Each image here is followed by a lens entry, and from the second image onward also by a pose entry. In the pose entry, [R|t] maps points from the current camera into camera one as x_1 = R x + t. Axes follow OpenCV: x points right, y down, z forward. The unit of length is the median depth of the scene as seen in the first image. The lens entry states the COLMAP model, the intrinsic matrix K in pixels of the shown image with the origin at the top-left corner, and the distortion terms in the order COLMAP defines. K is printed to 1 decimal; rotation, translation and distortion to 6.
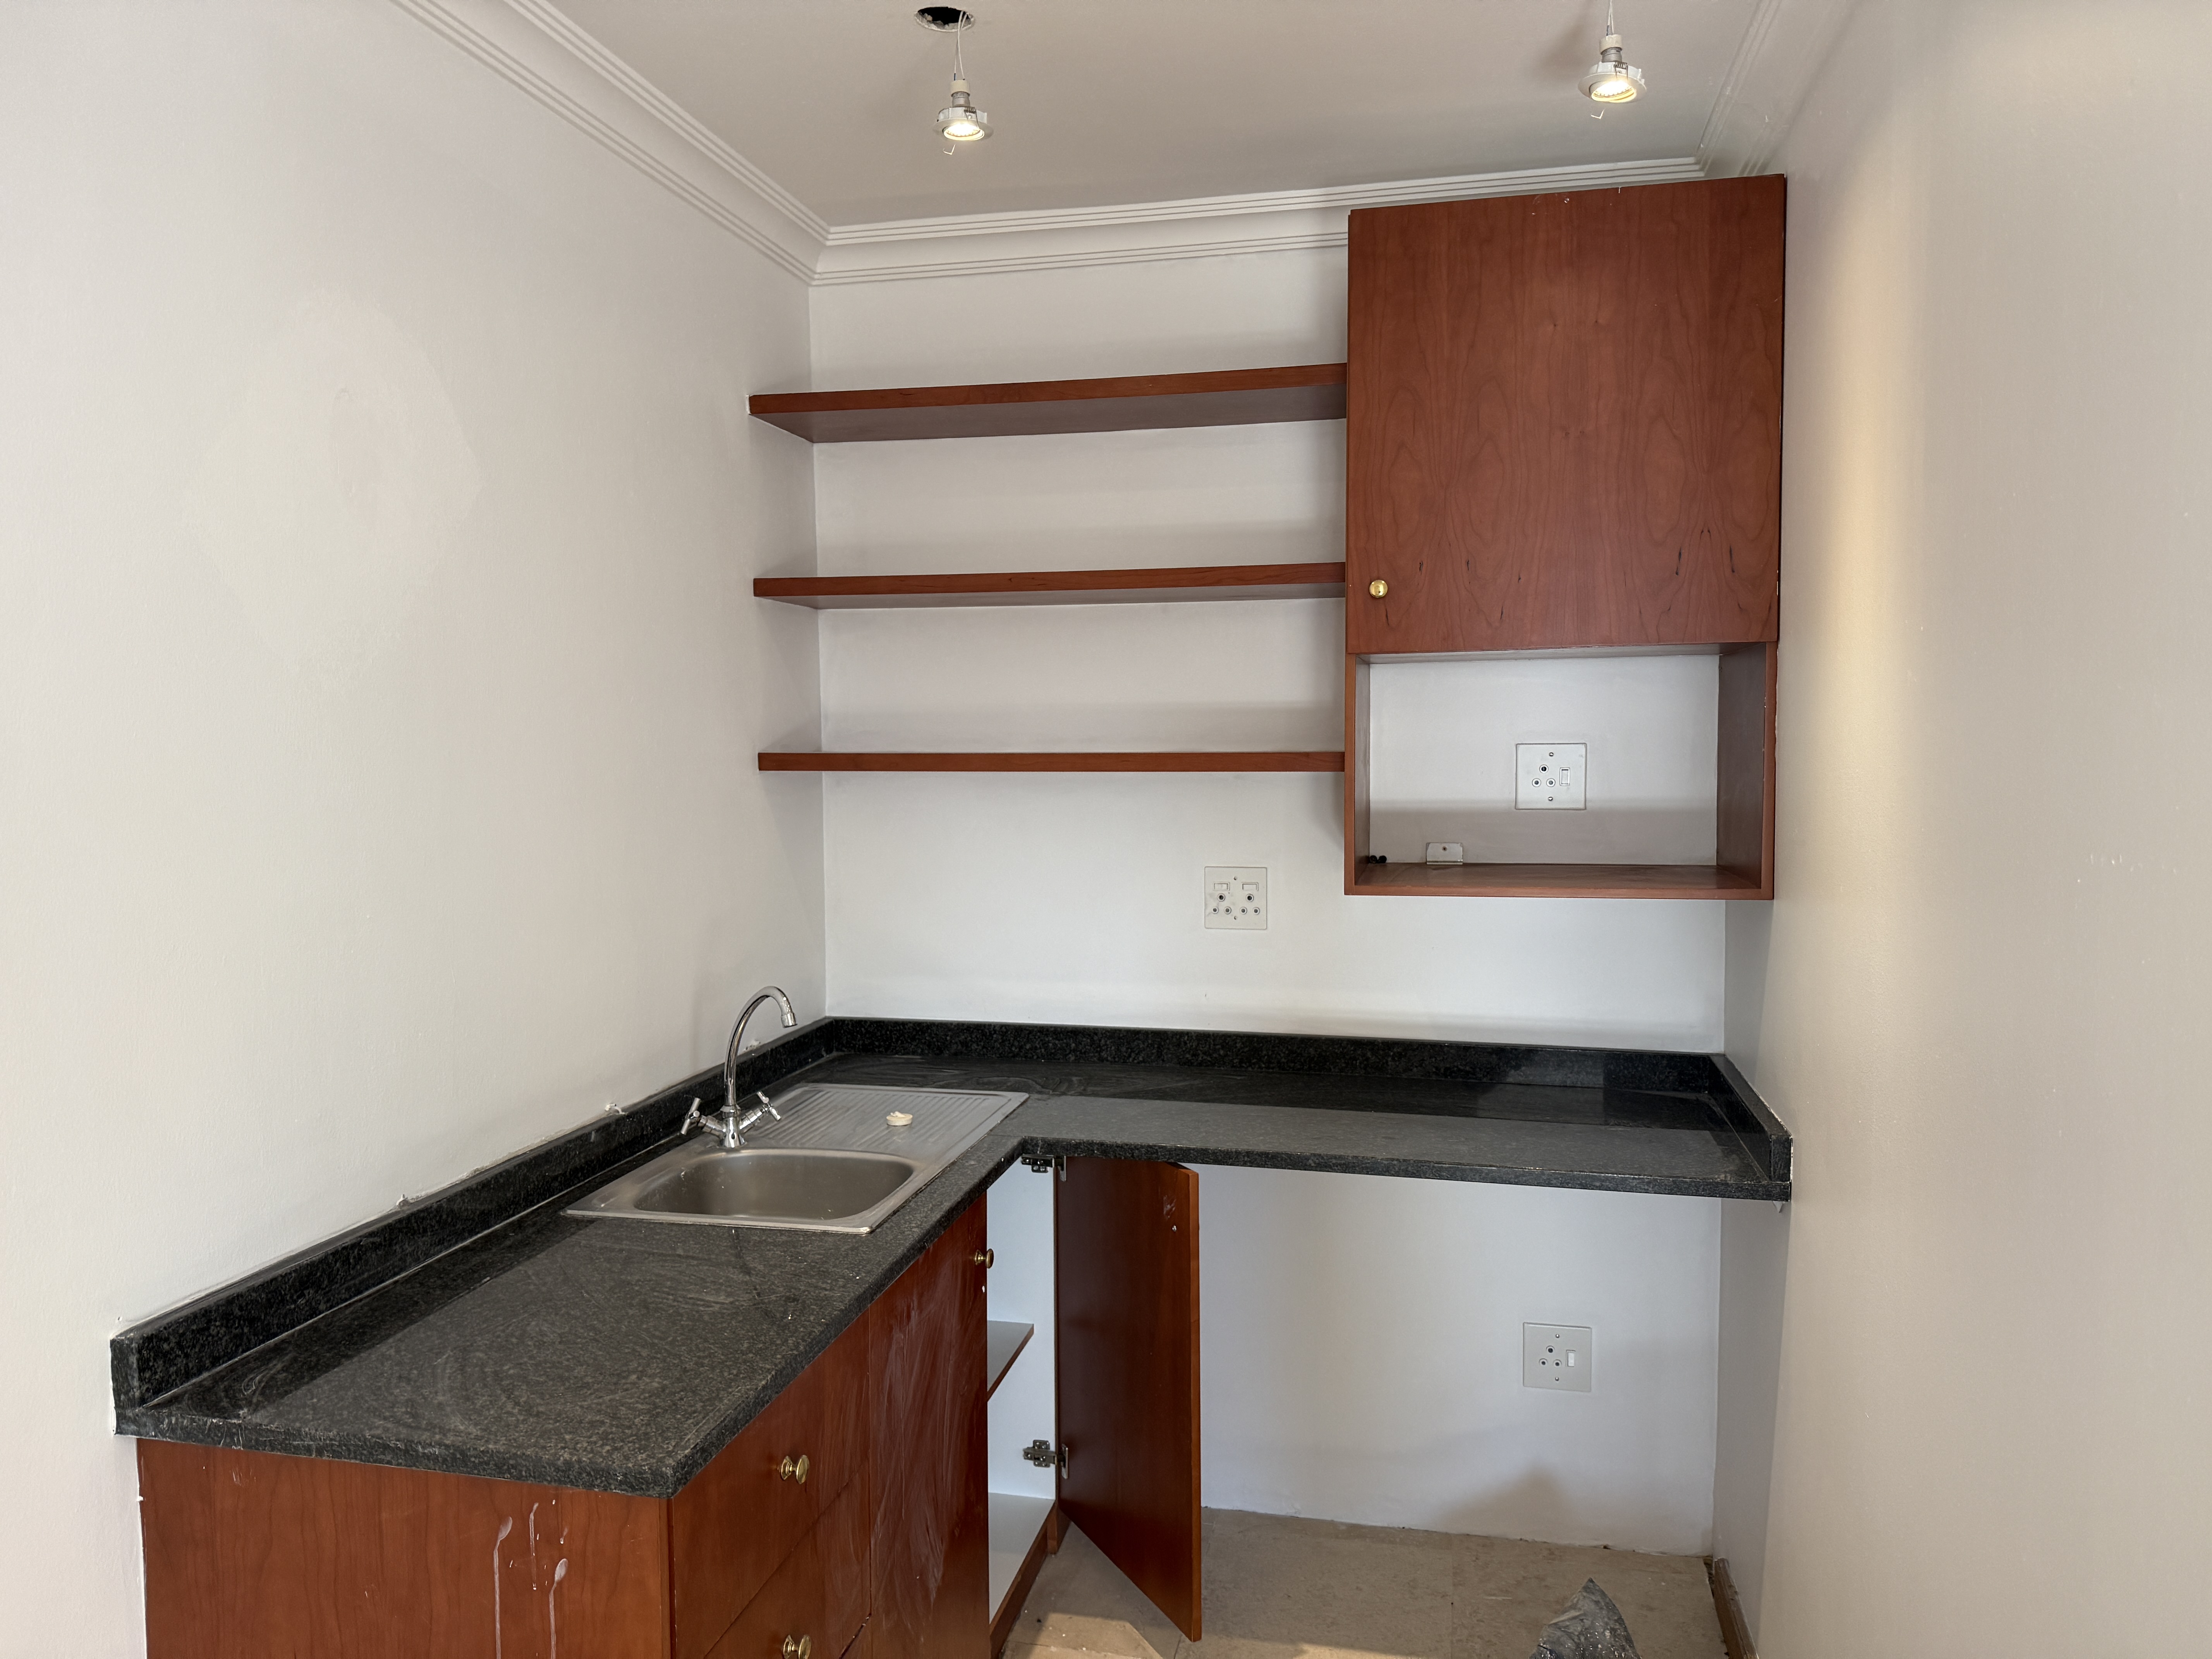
lens RADIAL K [[1546.1, 0, 1106.0], [0, 1546.1, 829.5], [0, 0, 1]] dist [0.083706, -0.100259]
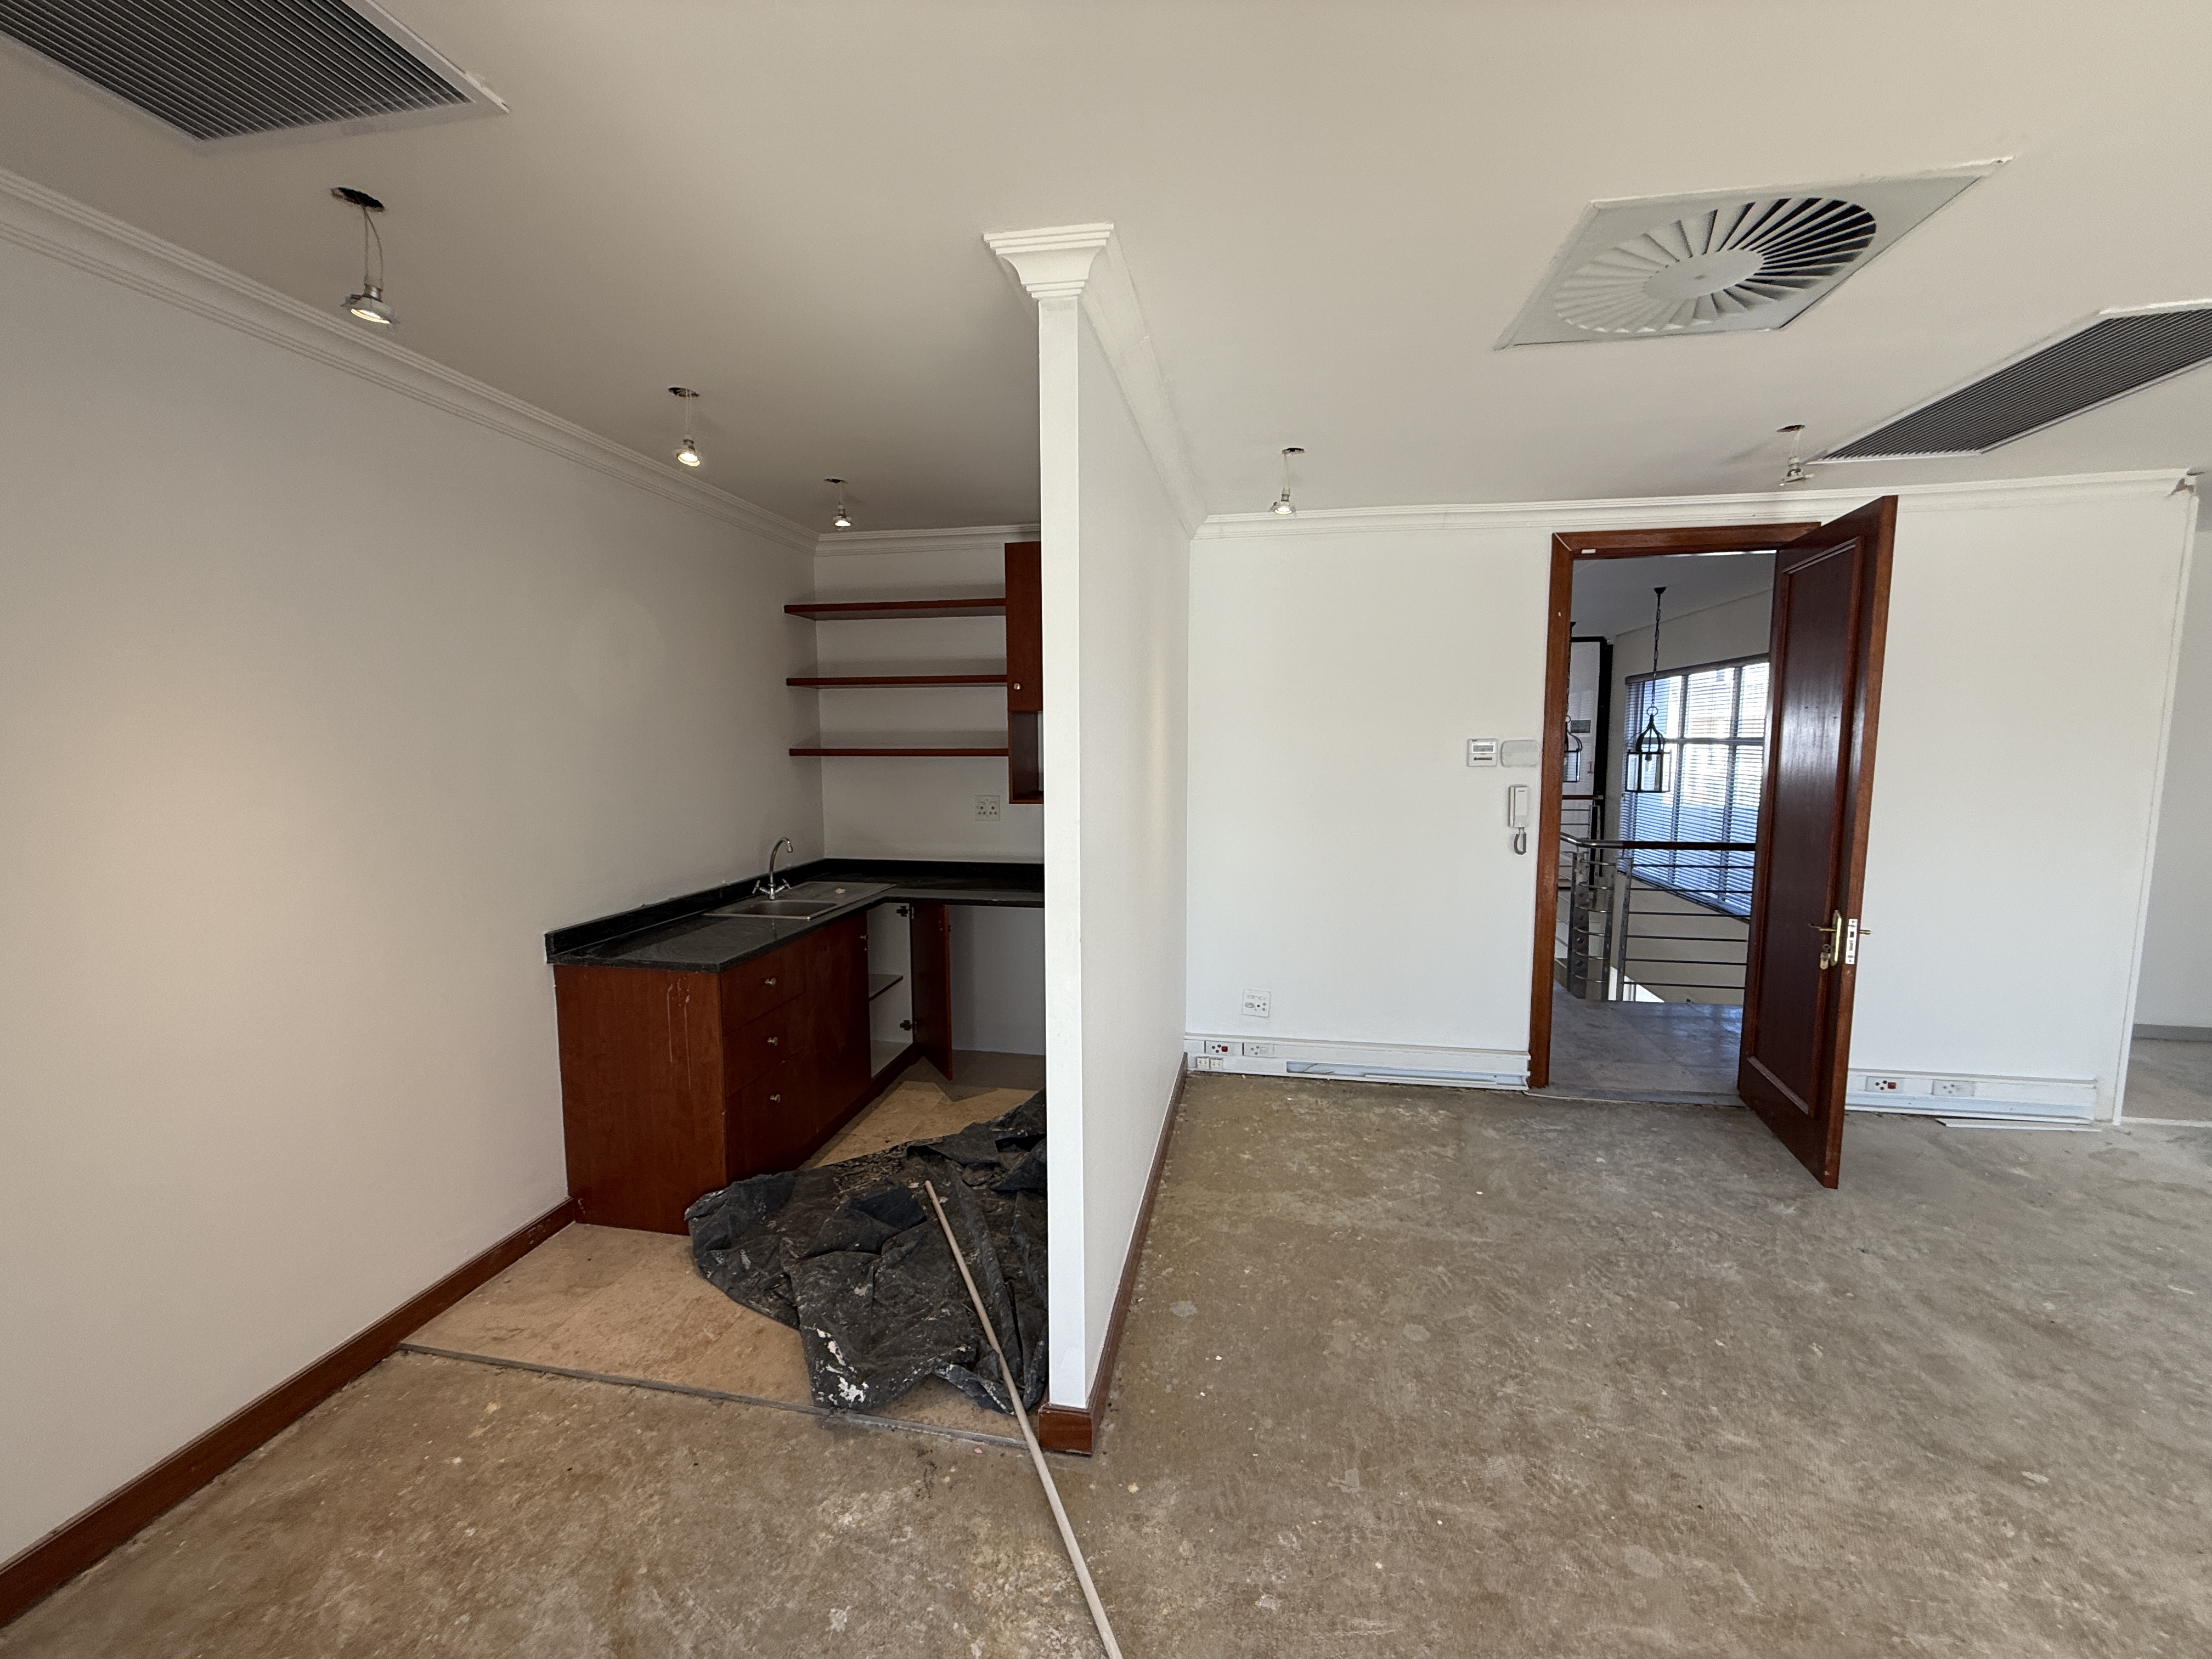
lens RADIAL K [[893.2, 0, 1114.0], [0, 893.2, 826.6], [0, 0, 1]] dist [-0.000014, 0.000051]
pose [[0.999374, 0.002192, 0.035302, 0.266634], [-0.003597, 0.999201, 0.039806, 0.019176], [-0.035186, -0.039908, 0.998584, -0.492184]]
